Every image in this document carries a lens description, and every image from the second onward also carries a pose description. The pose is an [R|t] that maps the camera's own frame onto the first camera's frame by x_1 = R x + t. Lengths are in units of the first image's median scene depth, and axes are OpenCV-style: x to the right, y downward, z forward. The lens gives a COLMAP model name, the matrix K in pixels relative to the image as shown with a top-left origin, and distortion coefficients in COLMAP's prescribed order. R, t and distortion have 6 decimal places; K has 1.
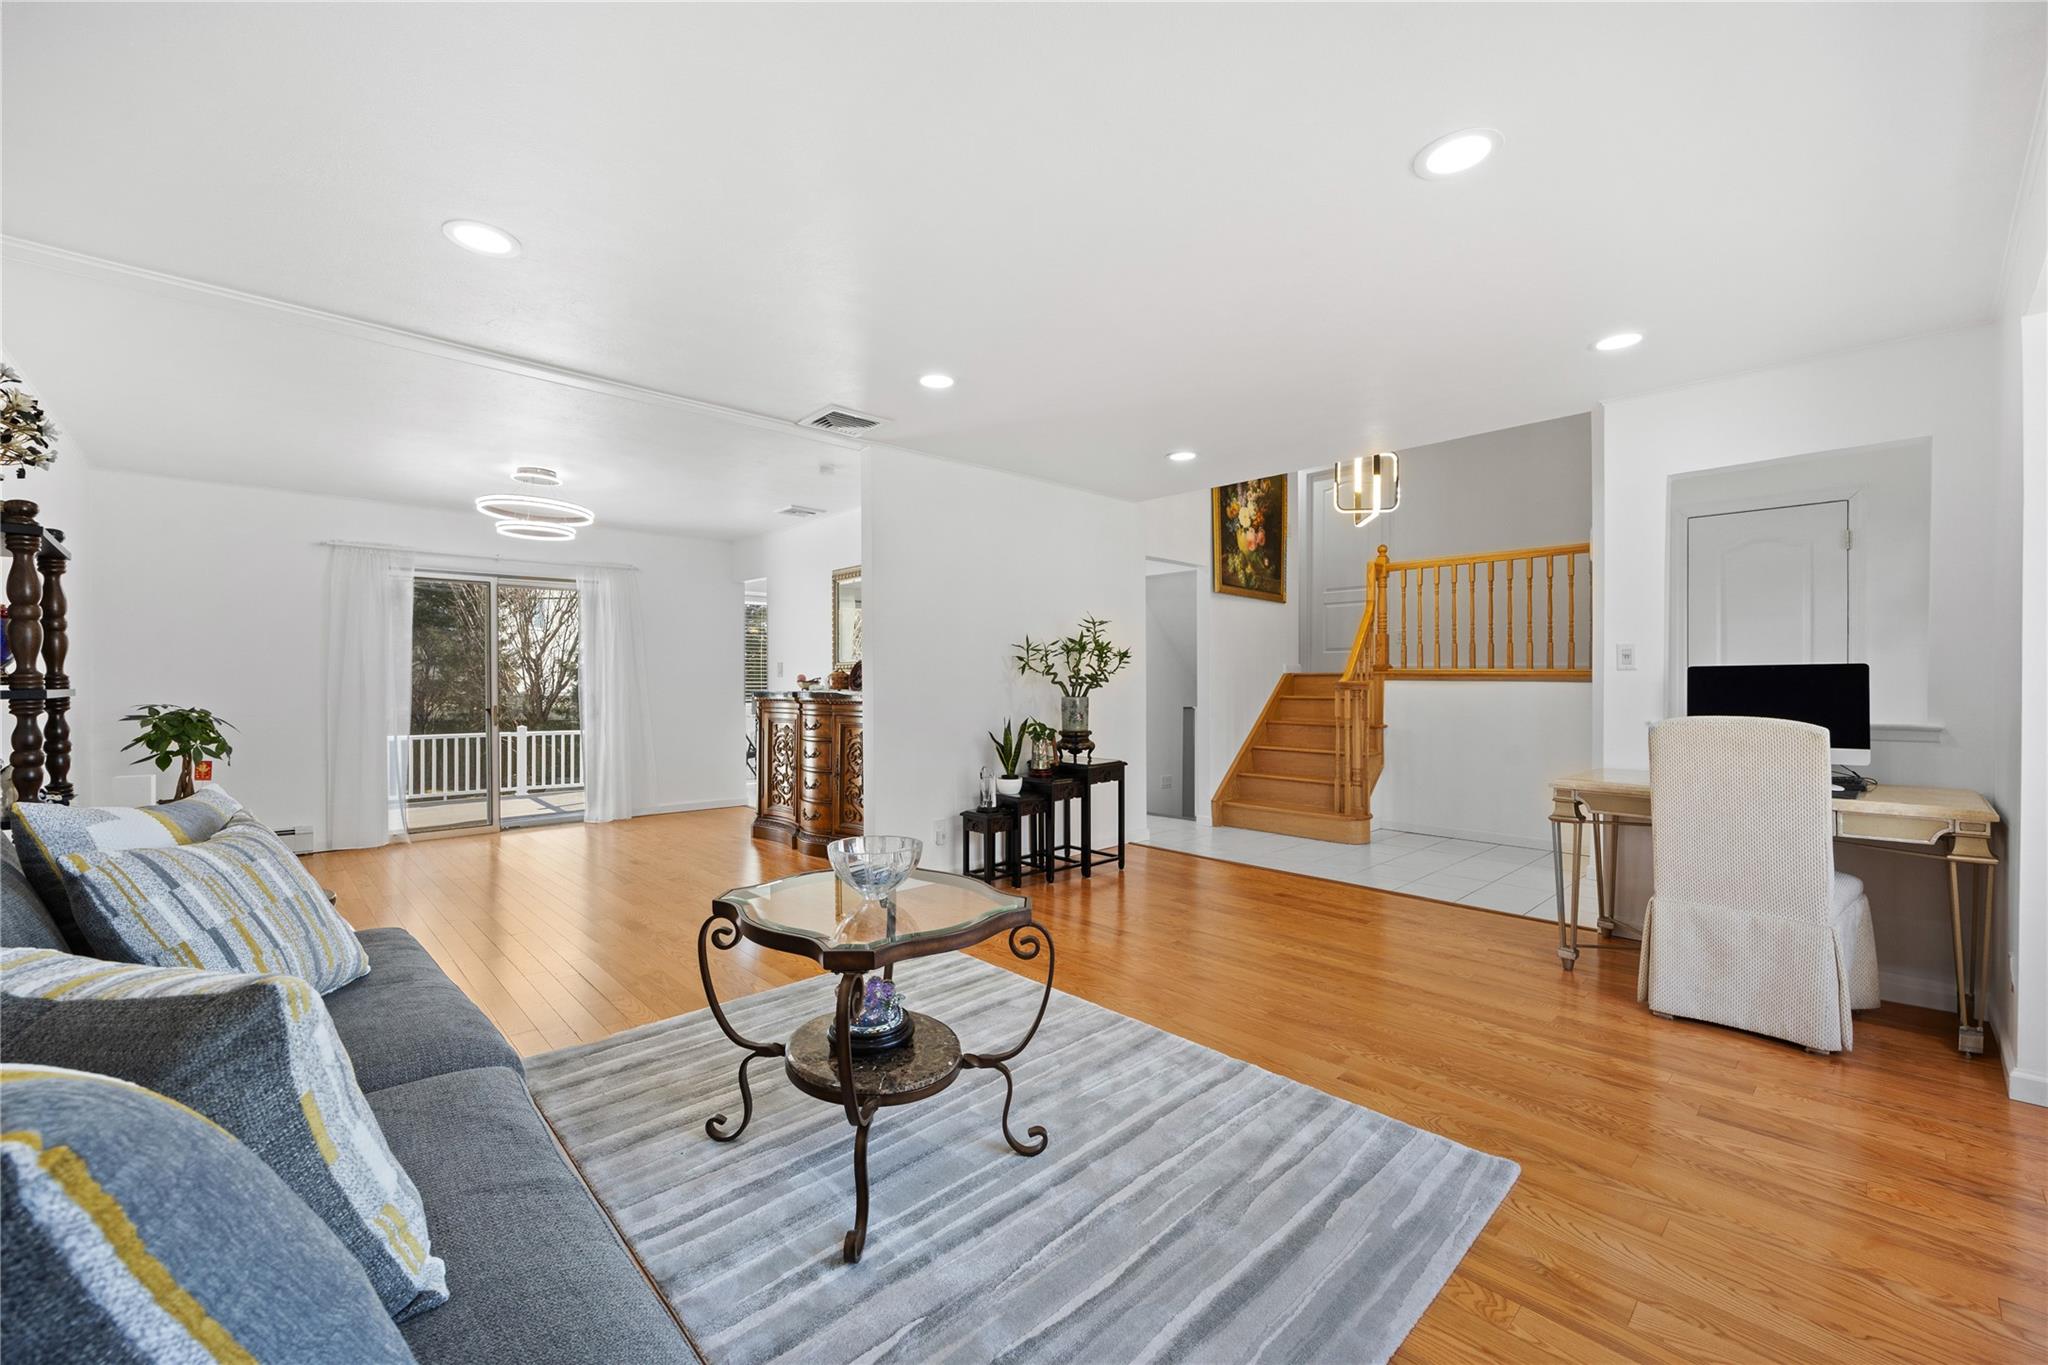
lens RADIAL K [[819.2, 0, 1033.9], [0, 819.2, 686.5], [0, 0, 1]] dist [-0.000025, -0.000215]
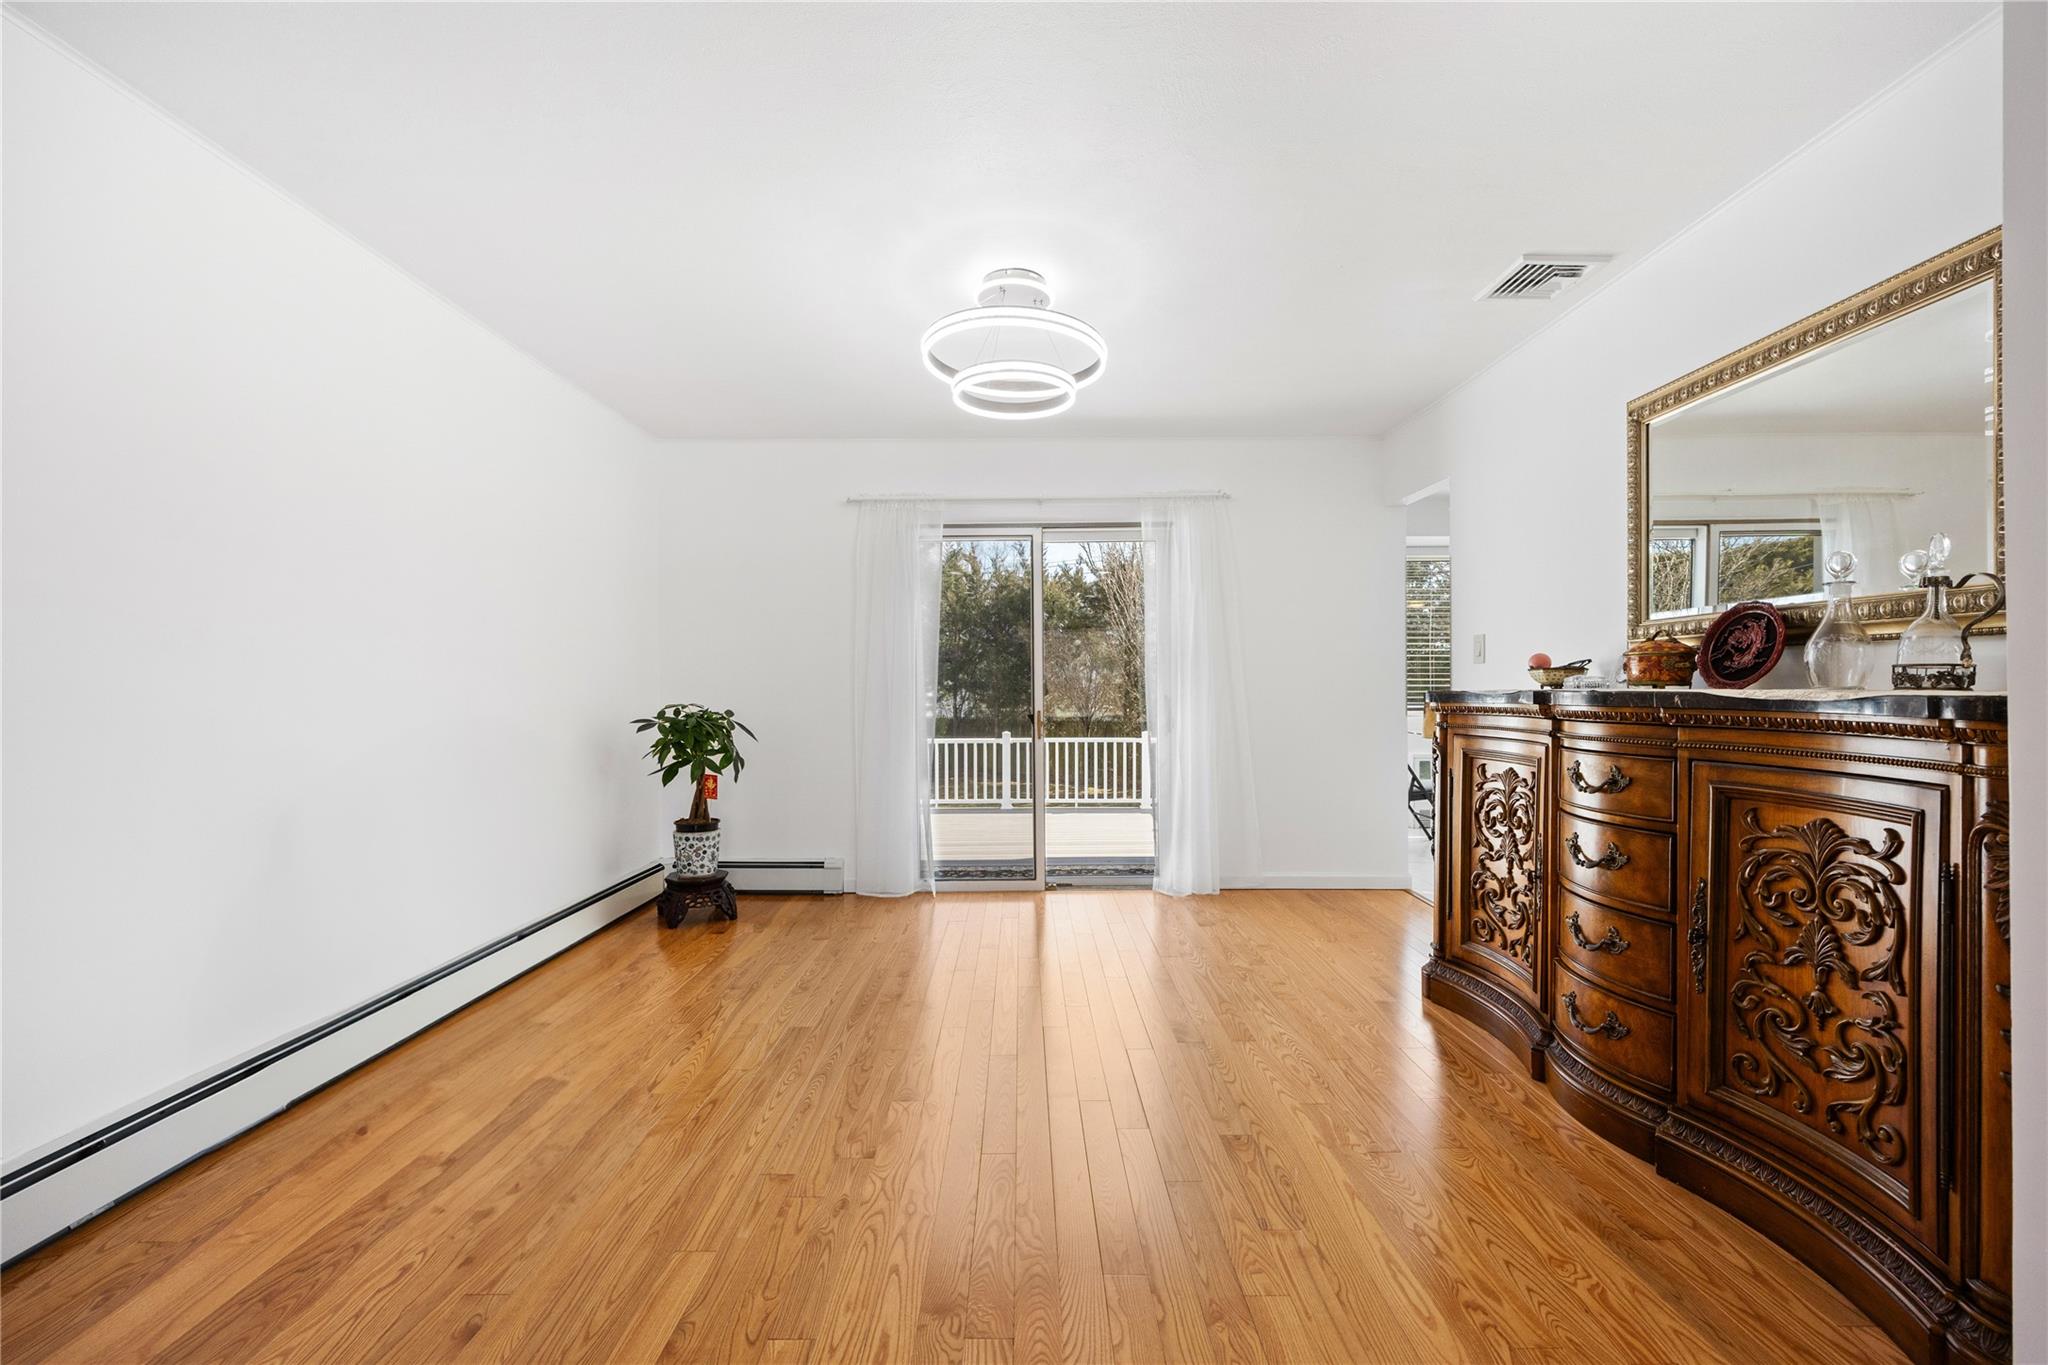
lens RADIAL K [[819.2, 0, 1033.9], [0, 819.2, 686.5], [0, 0, 1]] dist [-0.000025, -0.000215]
pose [[0.720277, -0.004926, -0.693669, -0.168404], [-0.002207, 0.999953, -0.009393, 0.007899], [0.693683, 0.008297, 0.720232, 0.473101]]
